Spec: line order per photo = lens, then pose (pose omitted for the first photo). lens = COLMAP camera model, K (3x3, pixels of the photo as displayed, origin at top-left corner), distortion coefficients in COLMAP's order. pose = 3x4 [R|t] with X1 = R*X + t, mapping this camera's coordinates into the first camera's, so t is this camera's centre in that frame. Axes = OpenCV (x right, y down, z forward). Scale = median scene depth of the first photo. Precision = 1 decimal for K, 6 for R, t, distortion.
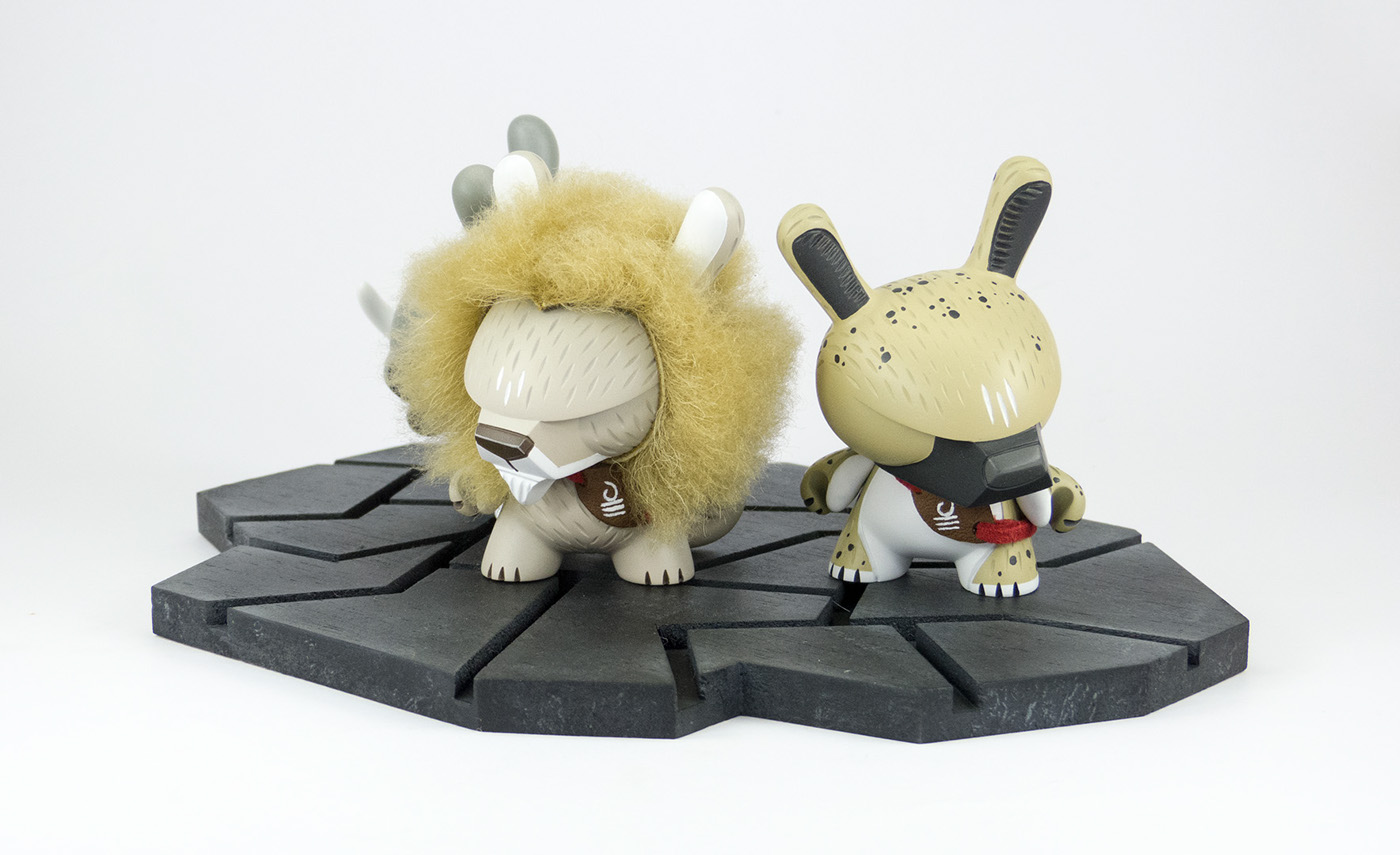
lens RADIAL K [[2715.0, 0, 698.5], [0, 2715.0, 419.4], [0, 0, 1]] dist [-0.033792, 0.000000]
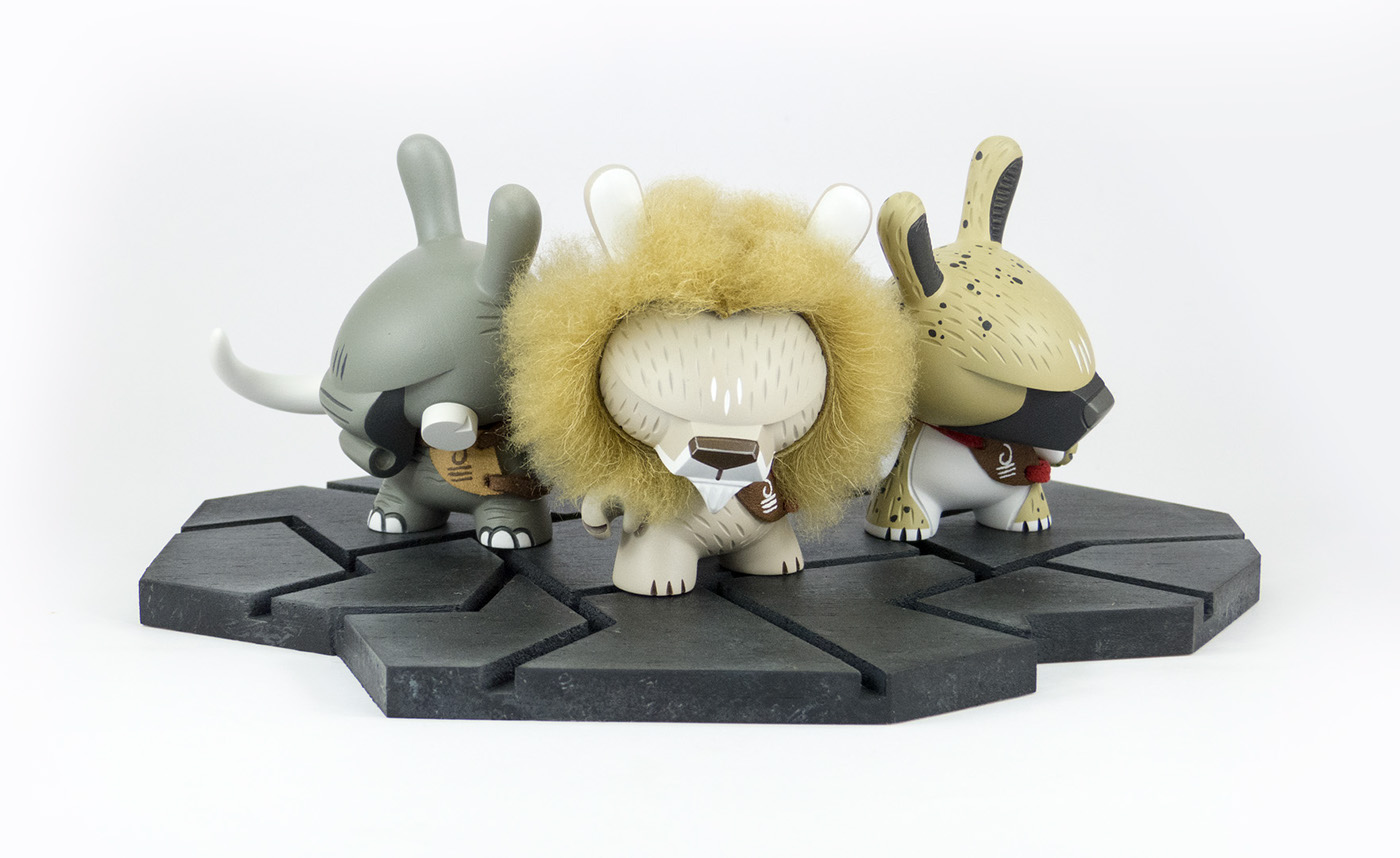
lens RADIAL K [[2643.0, 0, 718.7], [0, 2643.0, 456.3], [0, 0, 1]] dist [-0.046879, 0.000000]
pose [[0.766263, -0.139663, 0.627164, -0.683341], [0.128610, 0.989676, 0.063256, -0.051744], [-0.629524, 0.032189, 0.776314, 0.243931]]
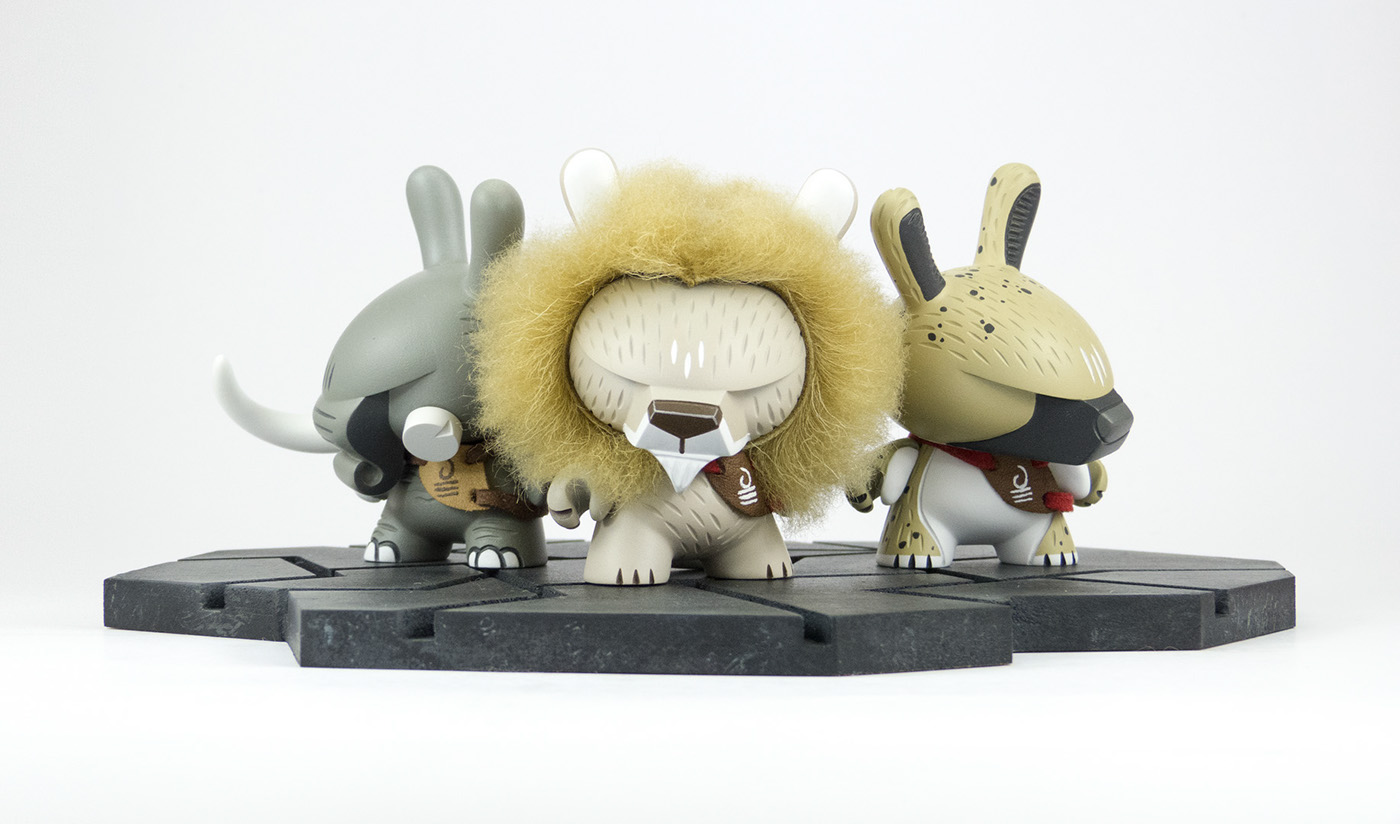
lens RADIAL K [[2446.5, 0, 732.7], [0, 2446.5, 373.6], [0, 0, 1]] dist [-0.045088, 0.000000]
pose [[0.834131, -0.010413, 0.551467, -0.528455], [0.120217, 0.979217, -0.163347, 0.134911], [-0.538305, 0.202549, 0.818047, 0.286851]]
